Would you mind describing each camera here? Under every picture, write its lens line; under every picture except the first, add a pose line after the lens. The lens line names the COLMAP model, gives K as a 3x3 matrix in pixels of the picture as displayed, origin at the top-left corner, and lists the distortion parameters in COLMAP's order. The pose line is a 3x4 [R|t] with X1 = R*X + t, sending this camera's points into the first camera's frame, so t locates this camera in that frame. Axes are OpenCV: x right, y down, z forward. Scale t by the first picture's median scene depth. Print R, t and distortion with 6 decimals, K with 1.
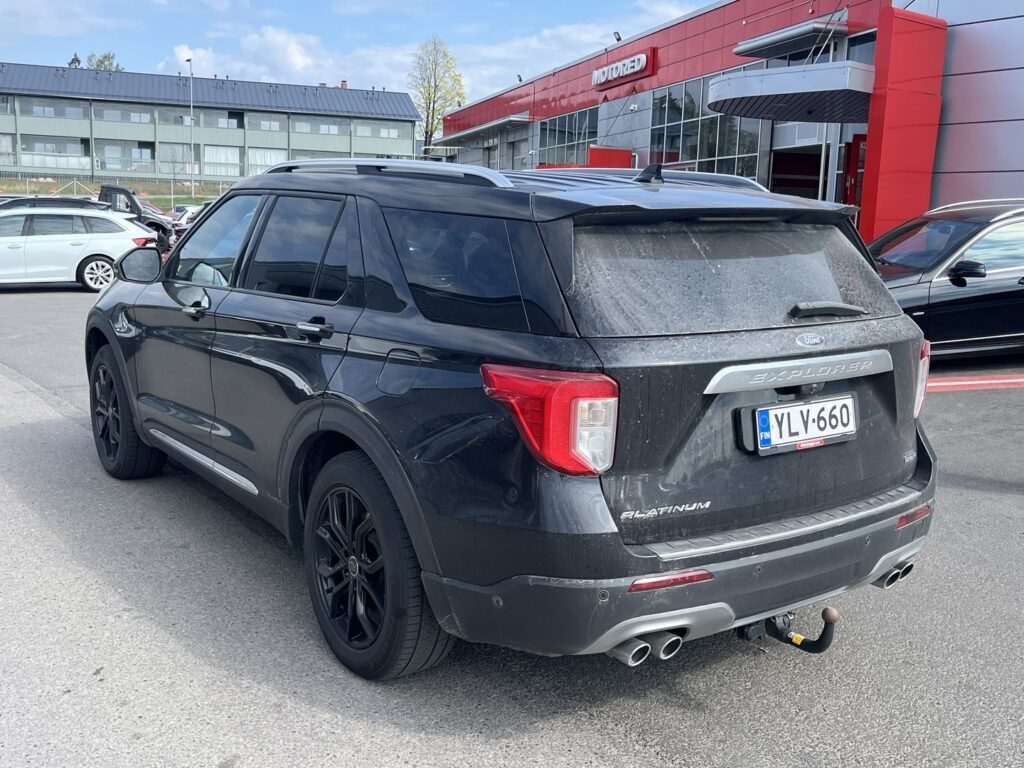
lens RADIAL K [[1101.2, 0, 512.0], [0, 1101.2, 384.0], [0, 0, 1]] dist [0.038369, 0.013805]
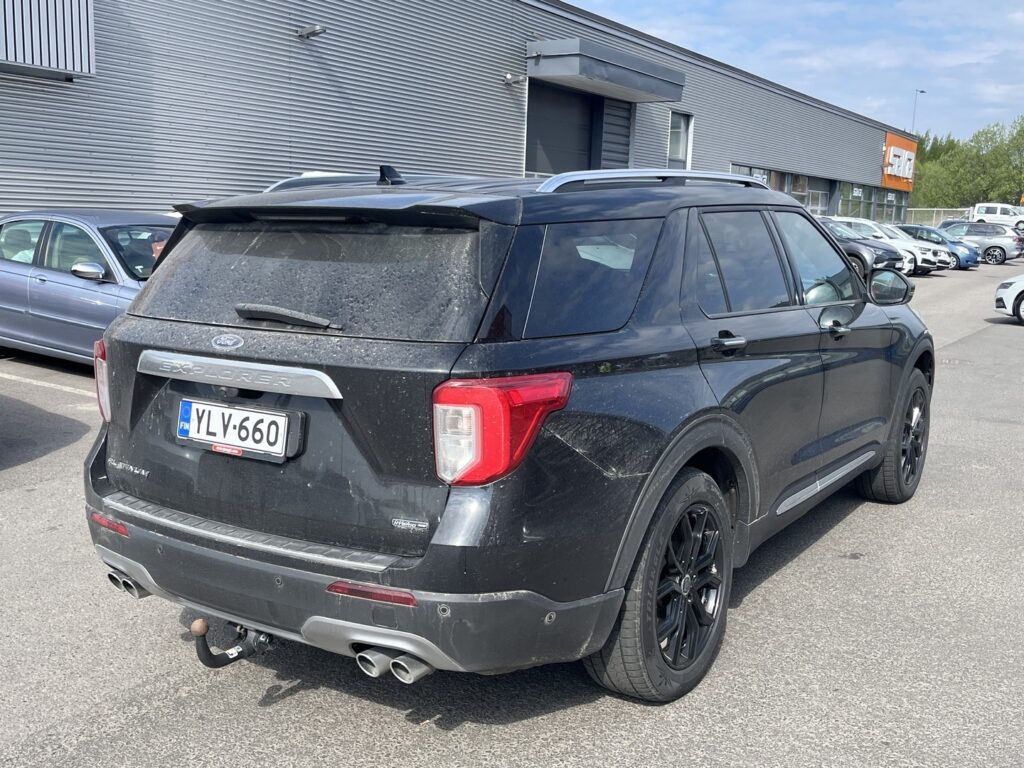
lens RADIAL K [[1088.9, 0, 445.0], [0, 1088.9, 381.6], [0, 0, 1]] dist [0.015066, 0.003858]
pose [[0.315381, 0.128854, -0.940176, 1.091563], [-0.164730, 0.983131, 0.079483, -0.099468], [0.934558, 0.129808, 0.331287, 0.769815]]
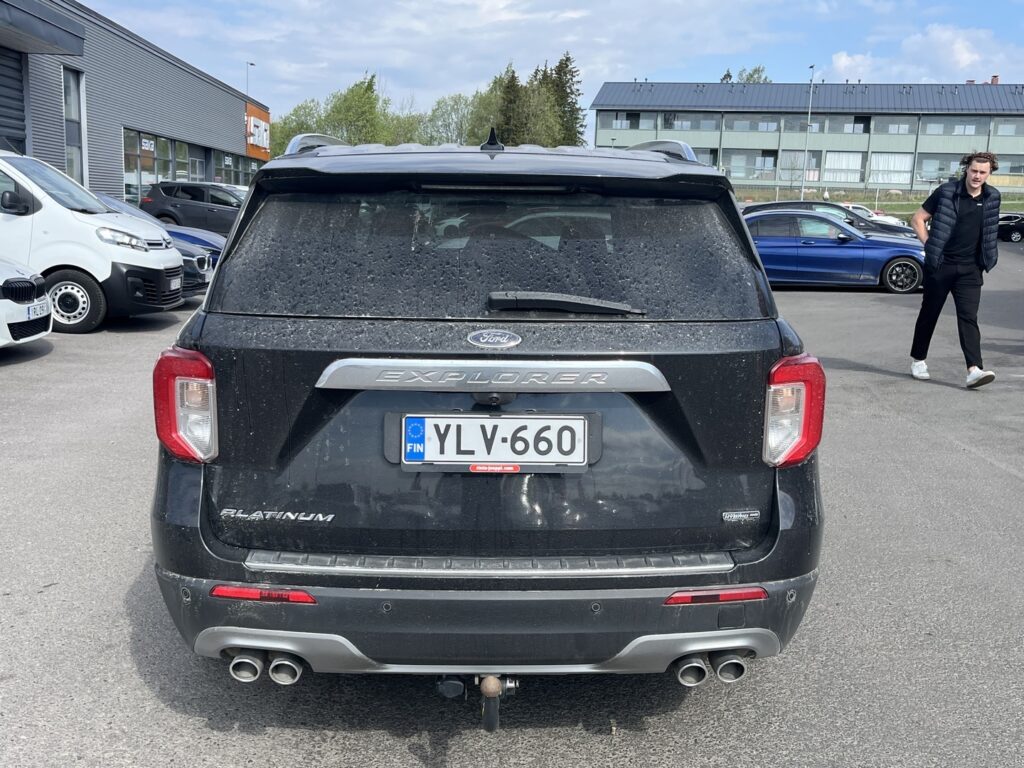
lens RADIAL K [[1101.2, 0, 512.0], [0, 1101.2, 384.0], [0, 0, 1]] dist [0.038369, 0.013805]
pose [[0.822182, 0.093201, -0.561542, 0.648855], [-0.098363, 0.994927, 0.021113, -0.021916], [0.560661, 0.037876, 0.827179, 0.312291]]
